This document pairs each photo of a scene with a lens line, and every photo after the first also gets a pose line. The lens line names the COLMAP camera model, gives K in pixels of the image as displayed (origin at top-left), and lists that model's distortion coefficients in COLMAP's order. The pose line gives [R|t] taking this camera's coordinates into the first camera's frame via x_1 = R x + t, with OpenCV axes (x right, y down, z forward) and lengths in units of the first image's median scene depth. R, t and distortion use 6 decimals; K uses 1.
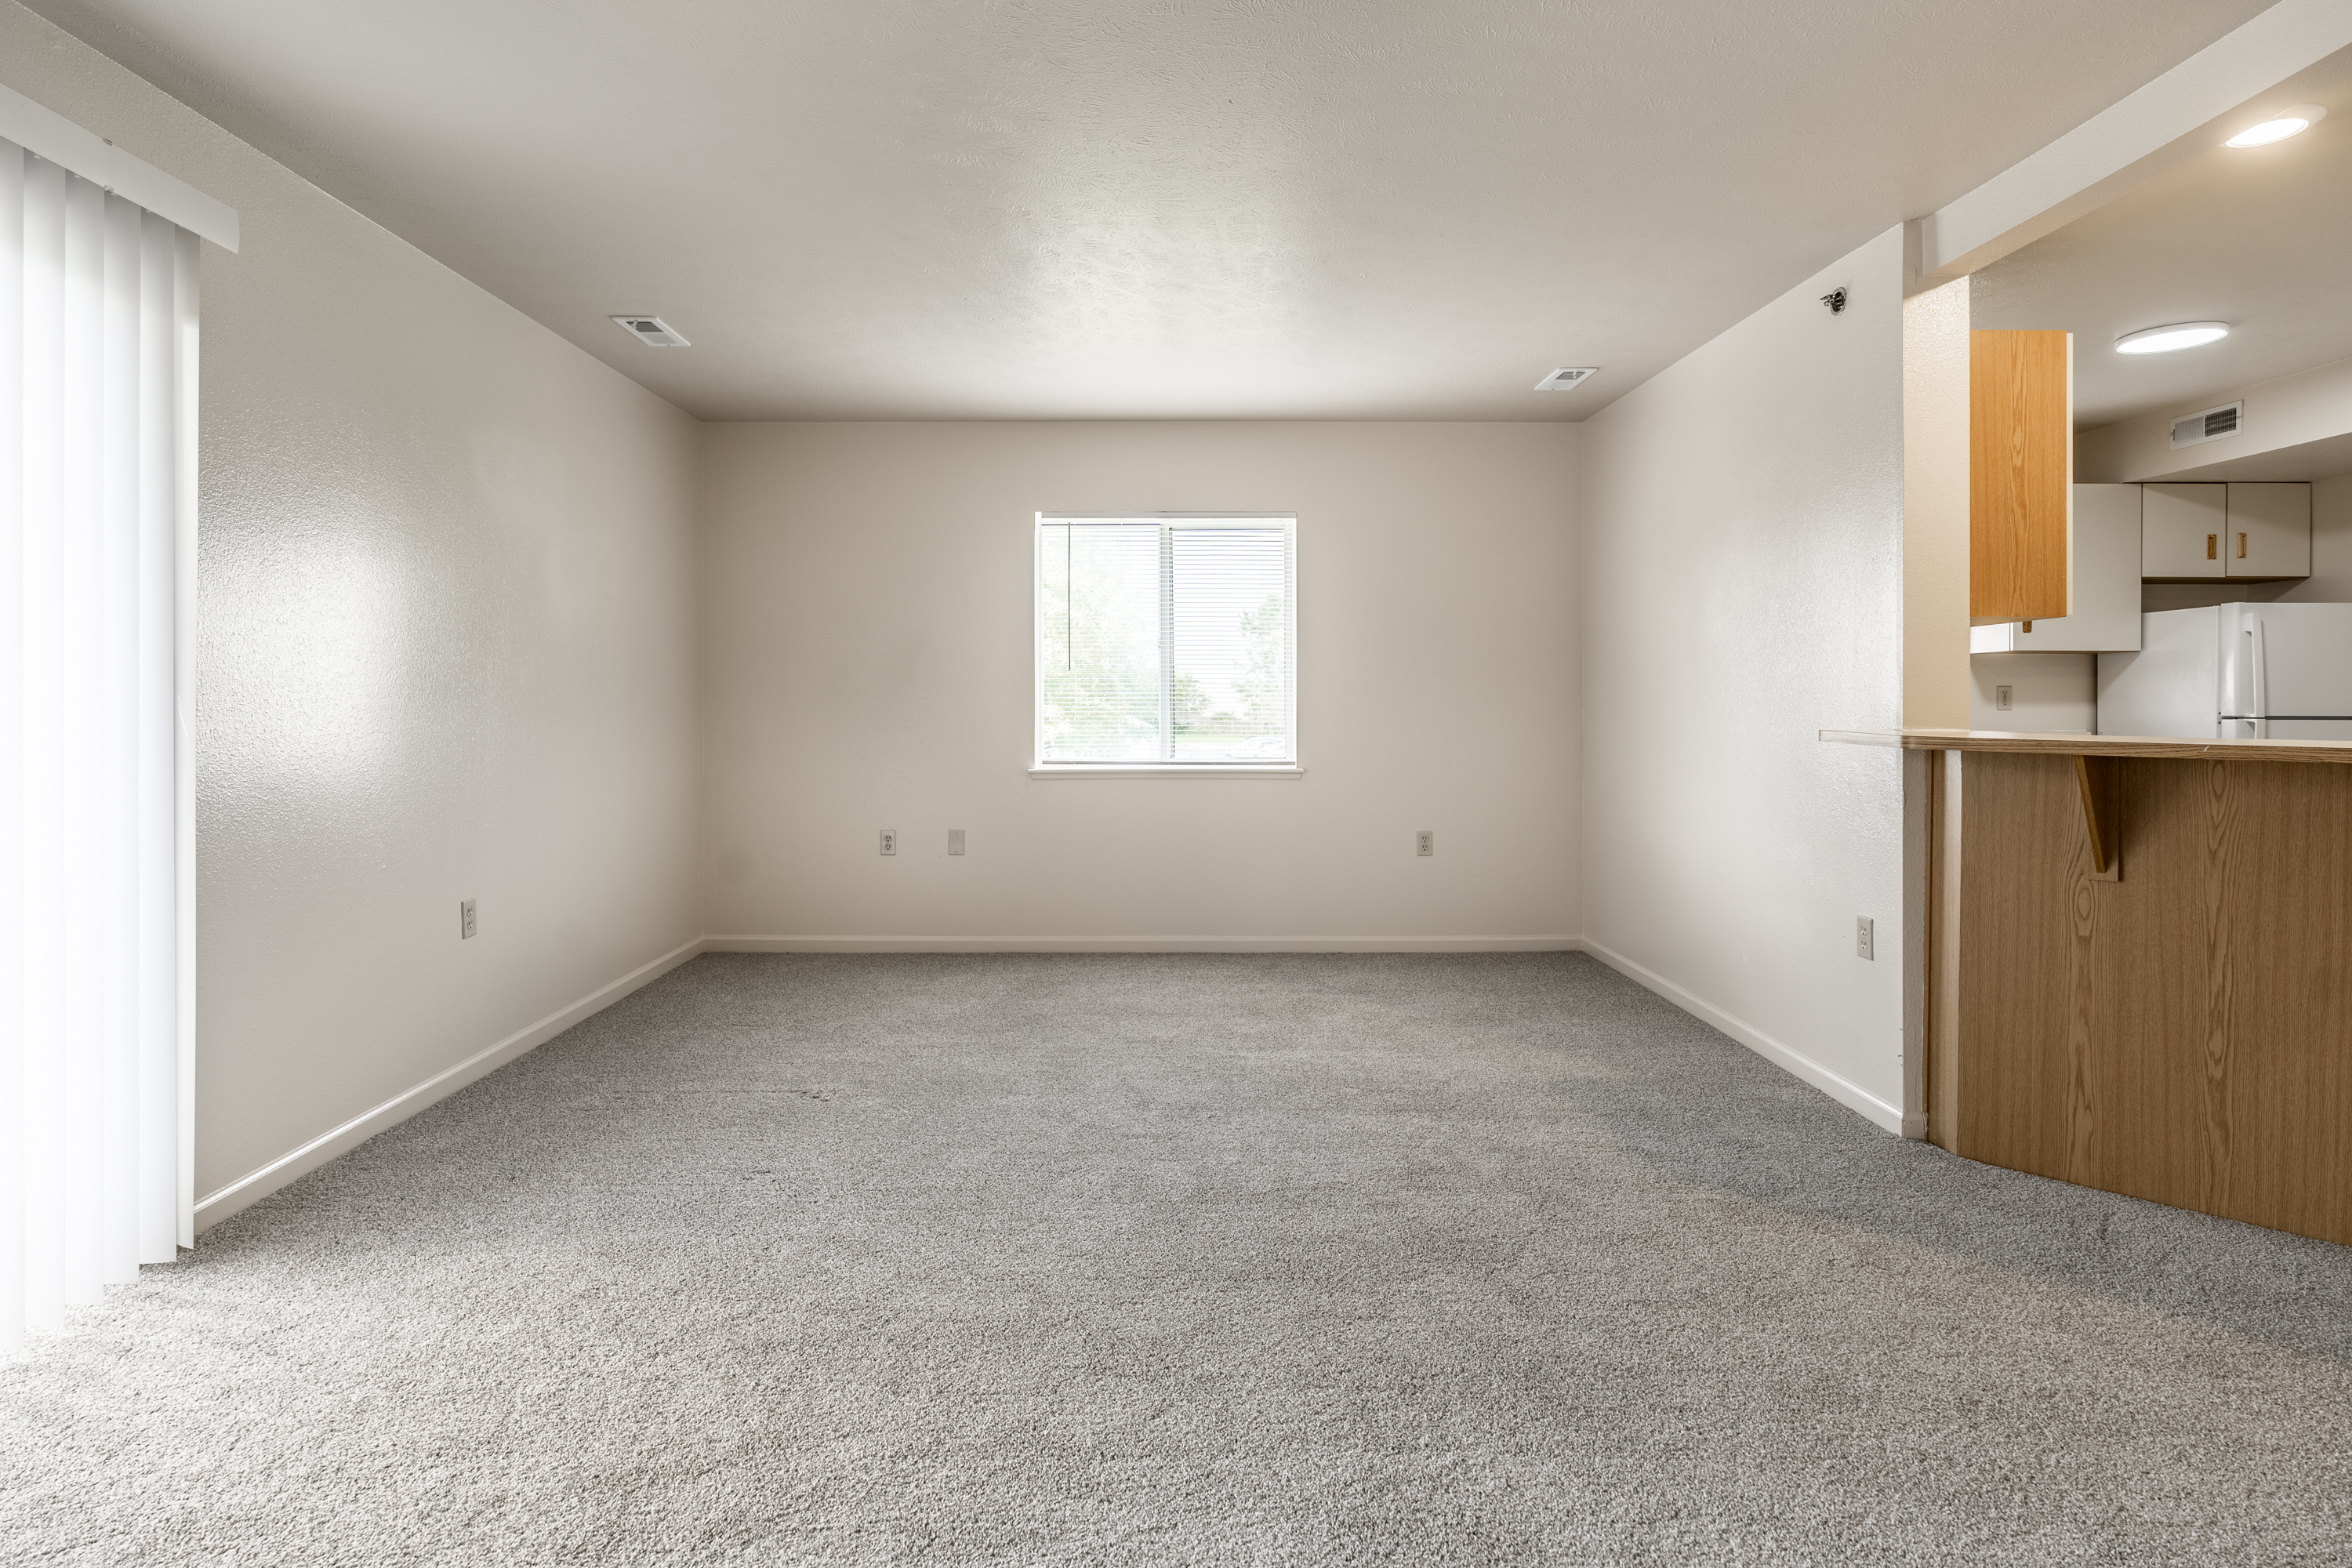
lens RADIAL K [[1206.6, 0, 1168.8], [0, 1206.6, 712.7], [0, 0, 1]] dist [-0.004775, 0.001588]
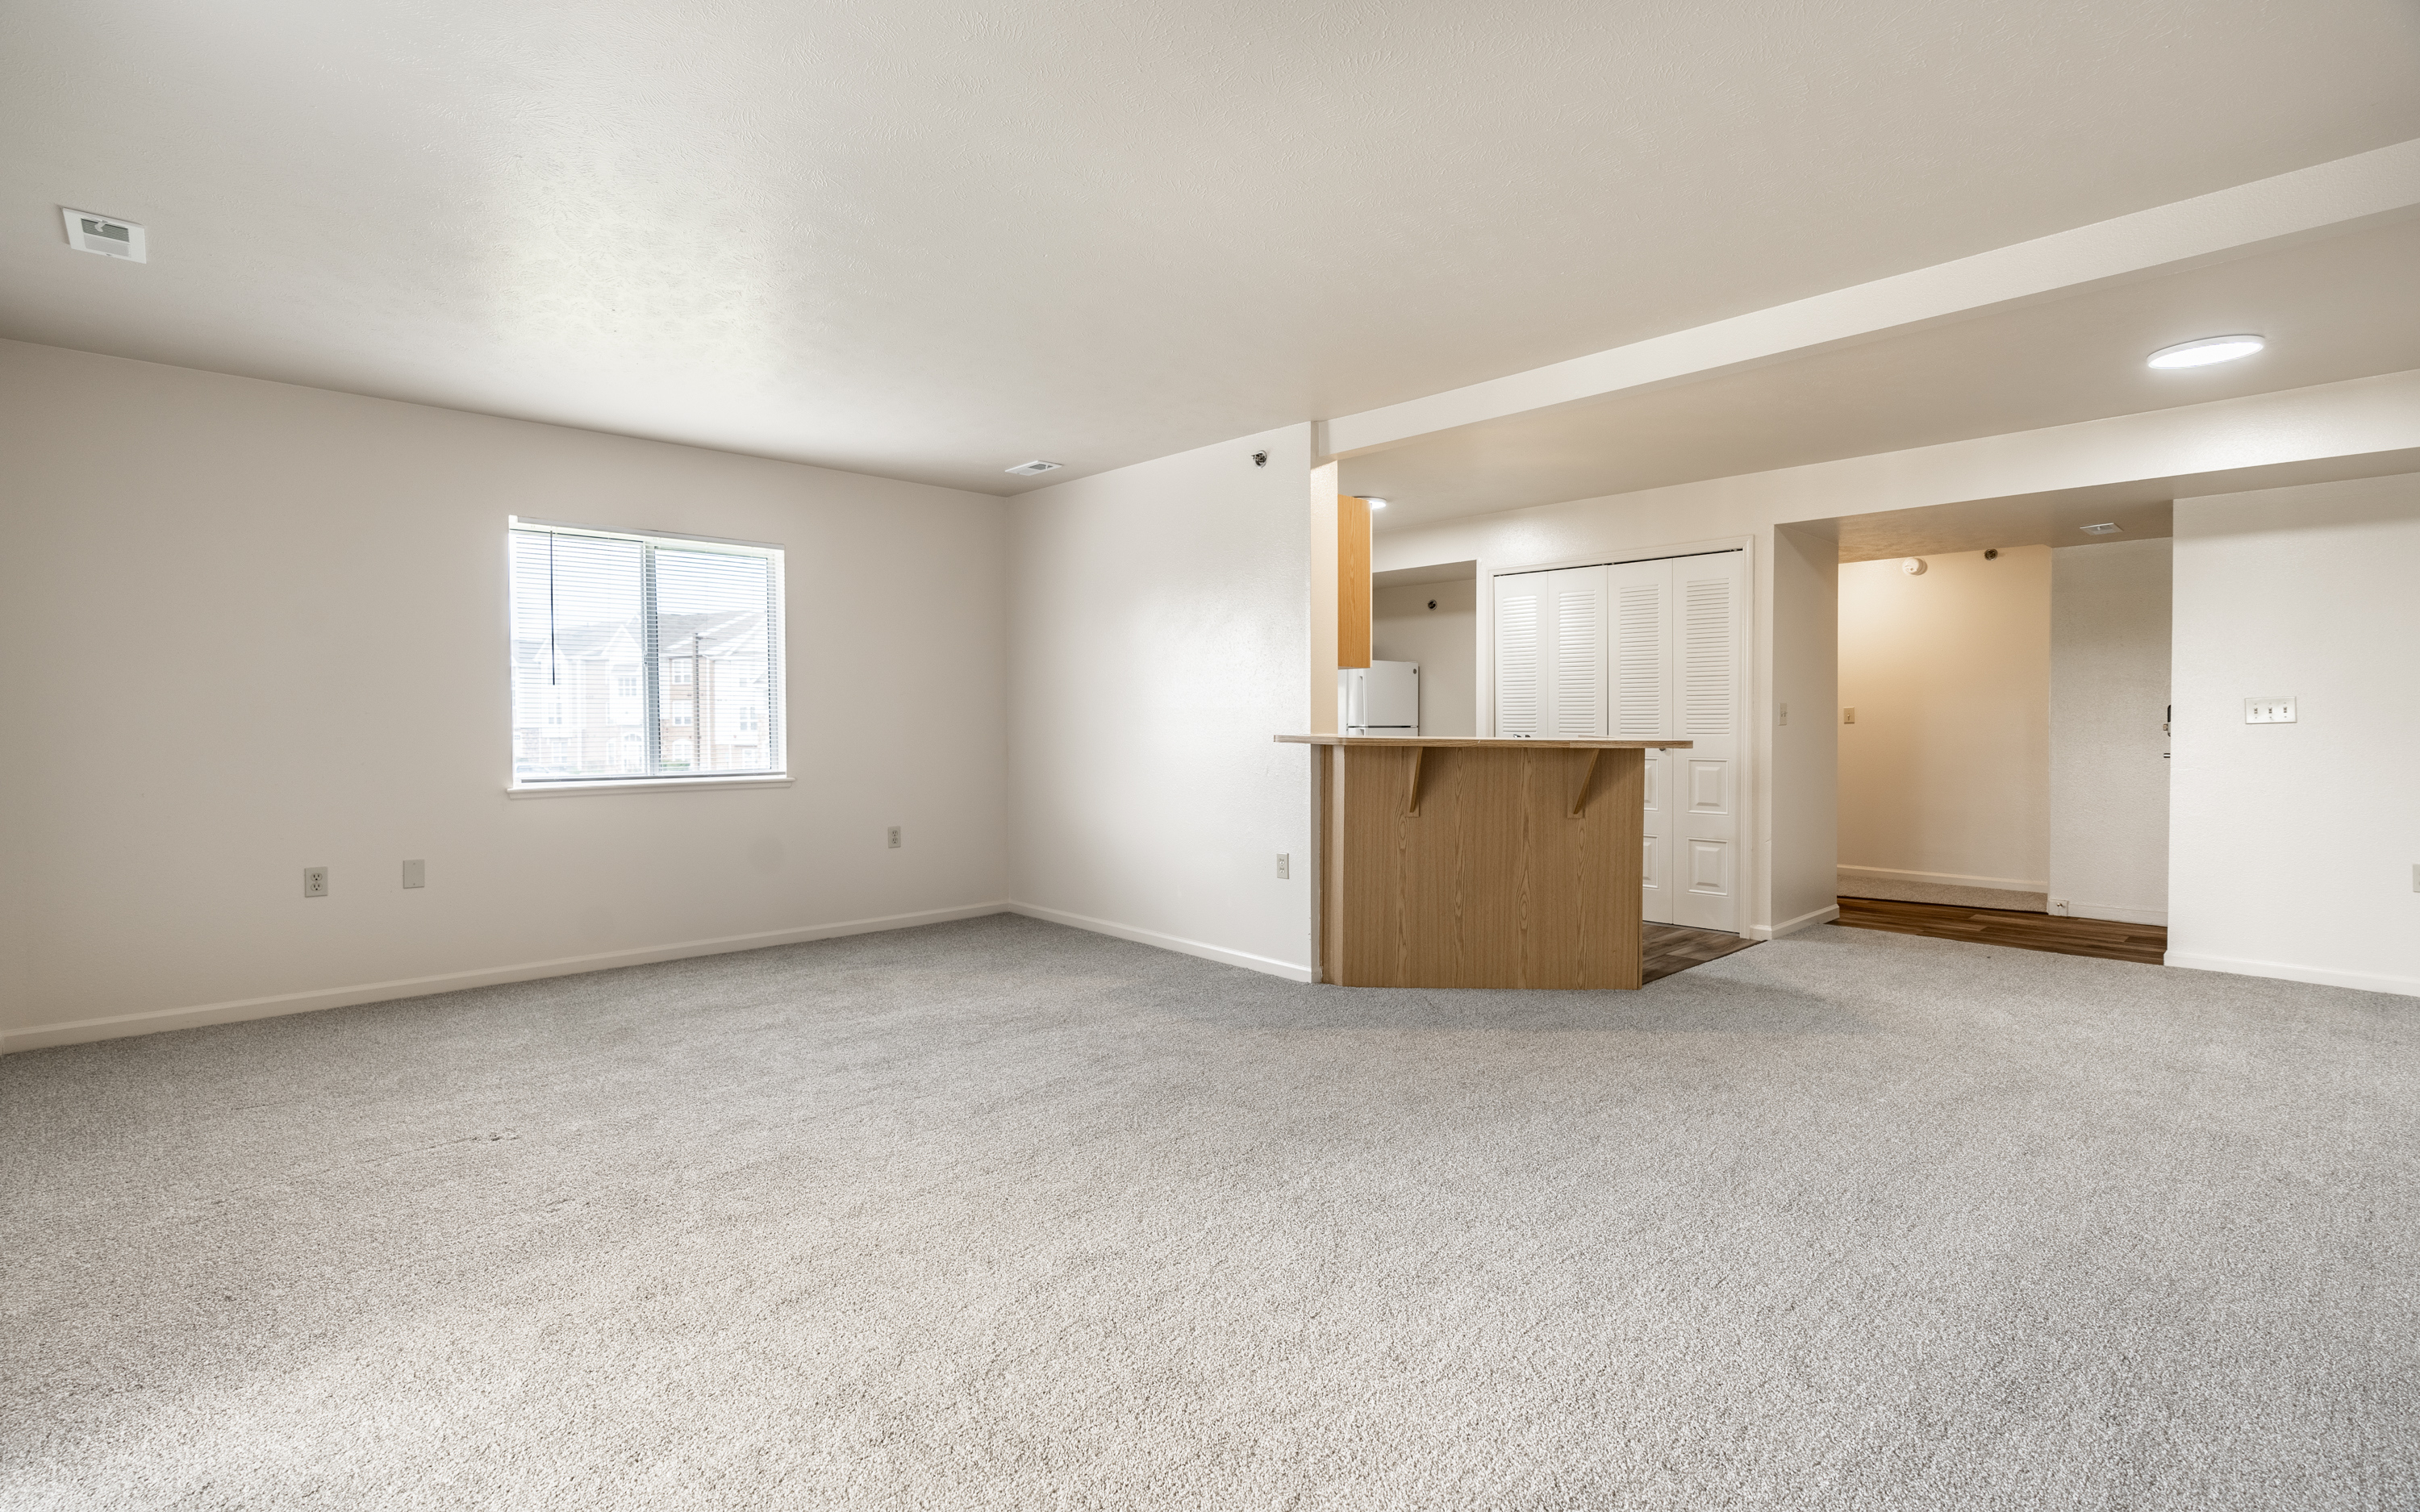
lens RADIAL K [[1101.4, 0, 1210.0], [0, 1101.4, 756.0], [0, 0, 1]] dist [-0.009300, 0.000457]
pose [[0.729993, -0.023257, 0.683058, -0.514720], [0.005567, 0.999590, 0.028085, 0.000475], [-0.683431, -0.016699, 0.729824, 0.004861]]
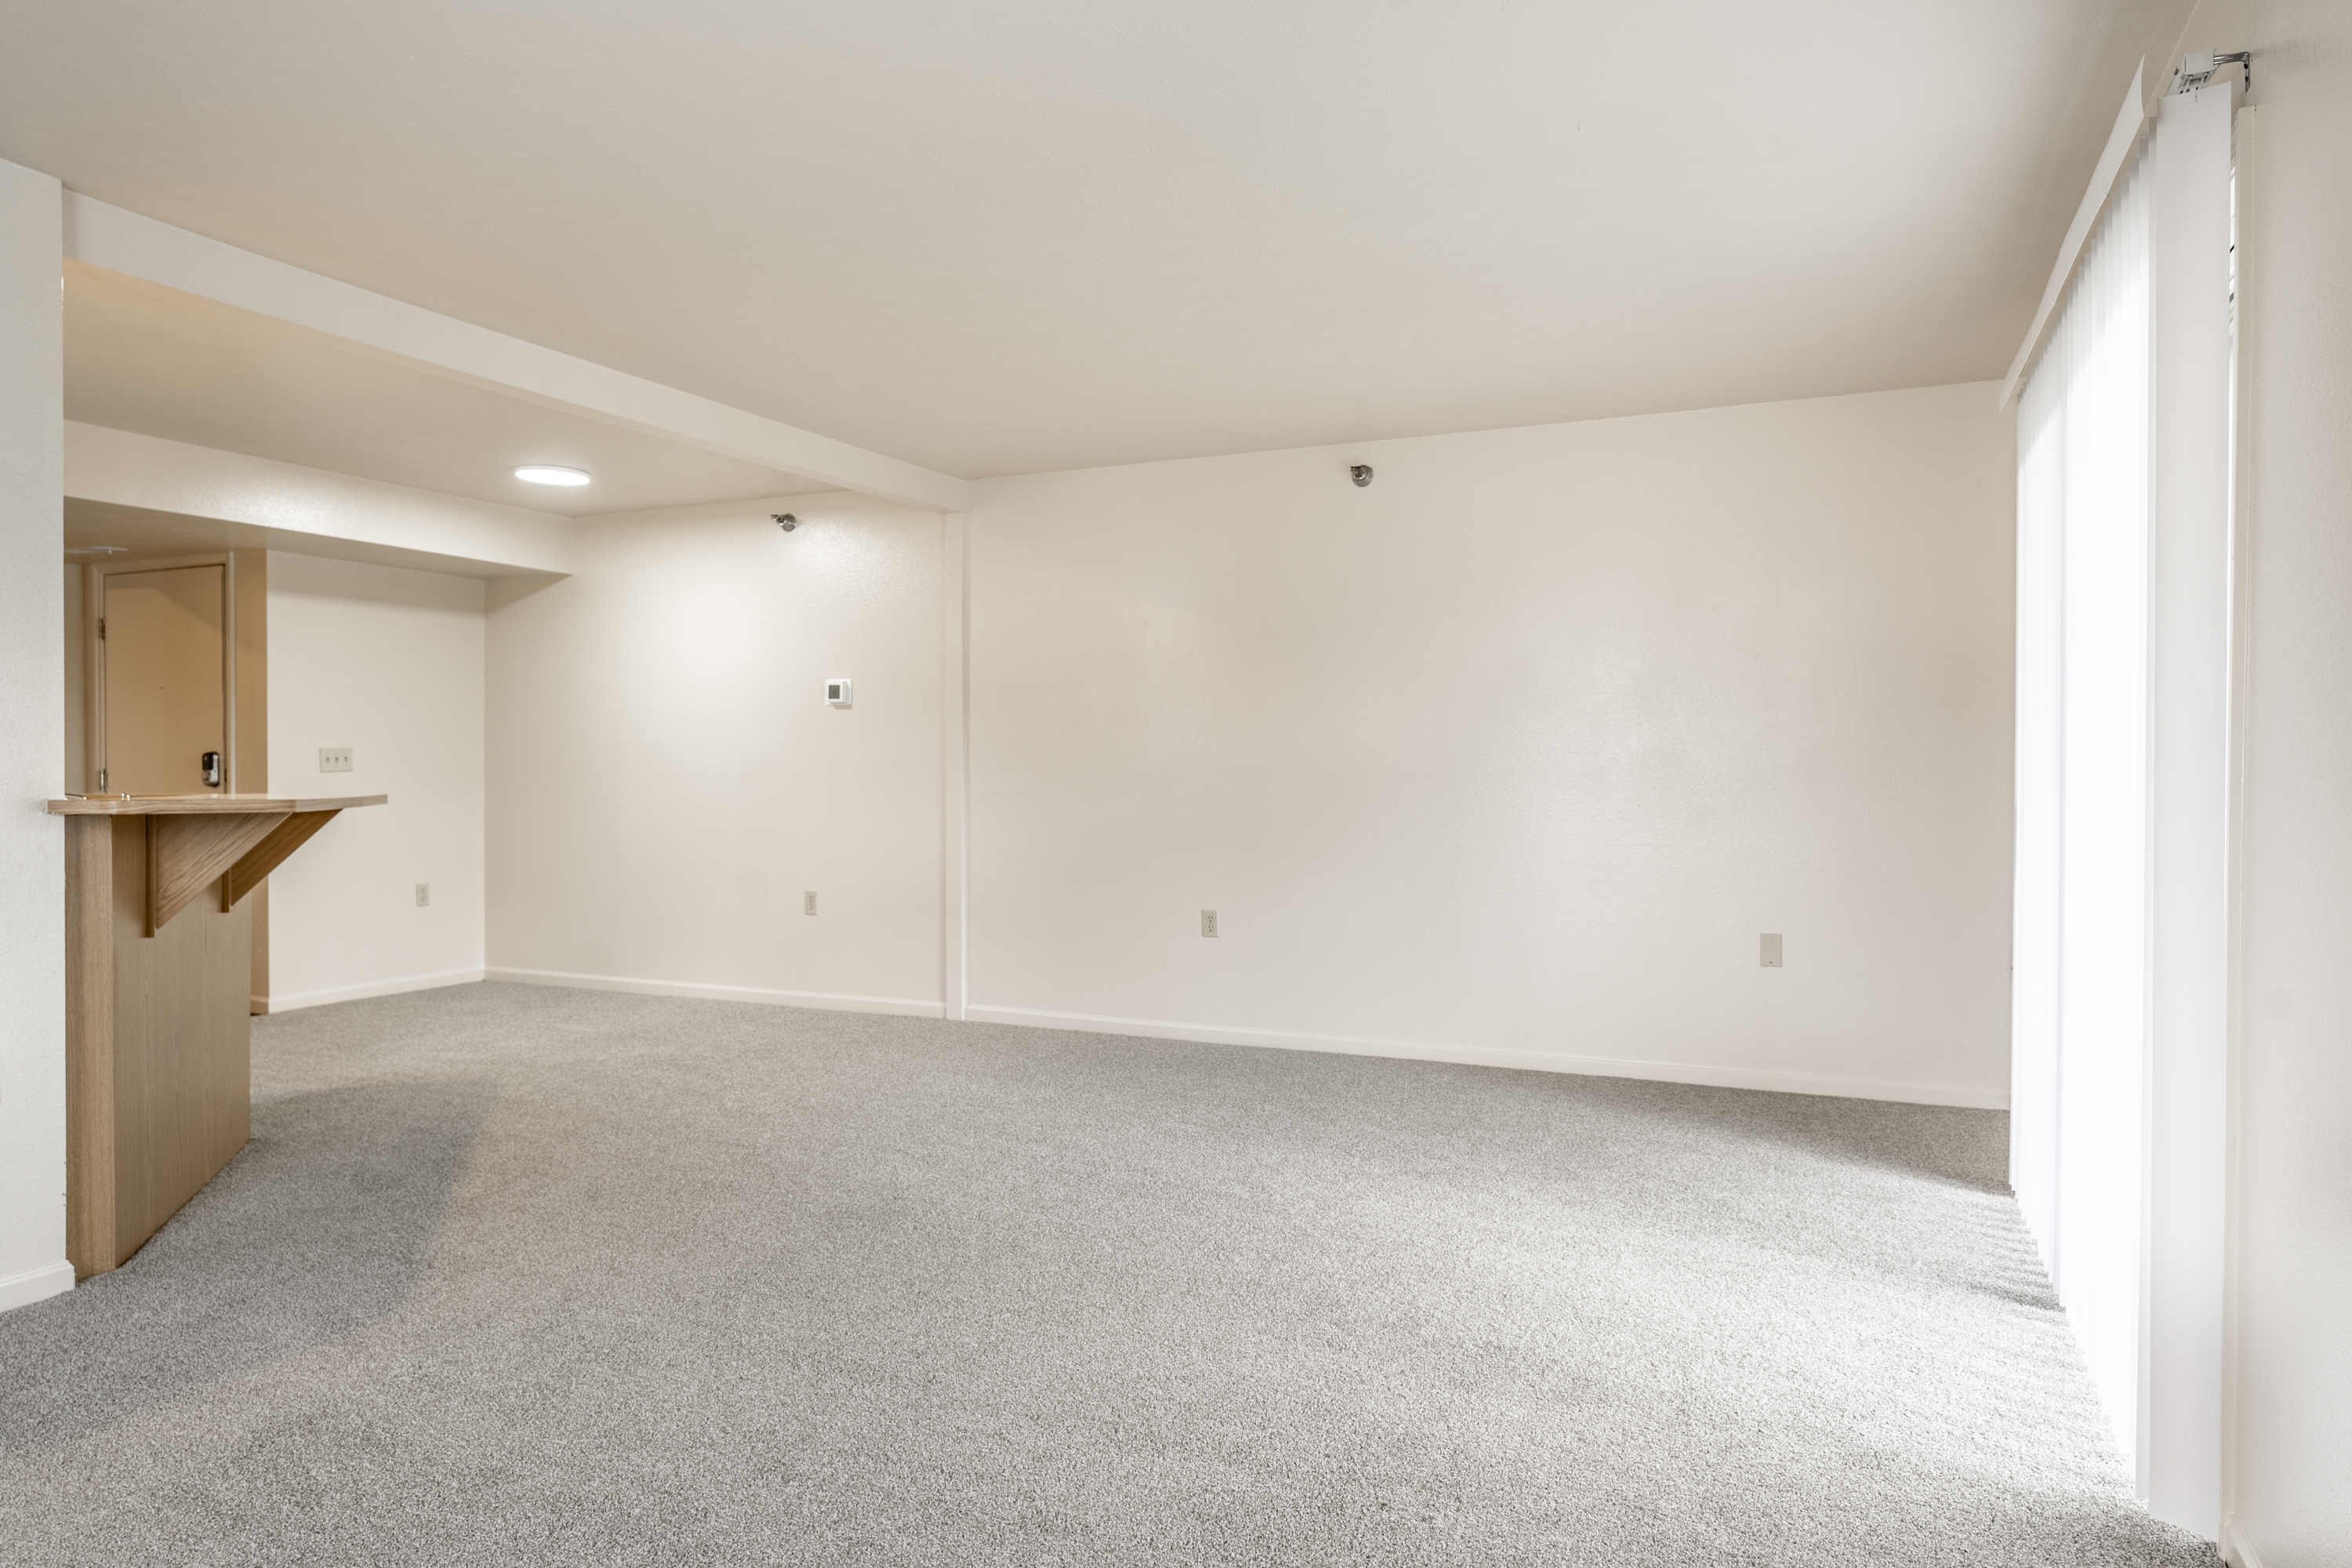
lens RADIAL K [[1469.8, 0, 1176.0], [0, 1469.8, 784.0], [0, 0, 1]] dist [0.001221, 0.000192]
pose [[-0.909995, -0.010596, 0.414485, -0.505888], [-0.006814, 0.999921, 0.010602, -0.009263], [-0.414564, 0.006824, -0.909995, 1.617403]]
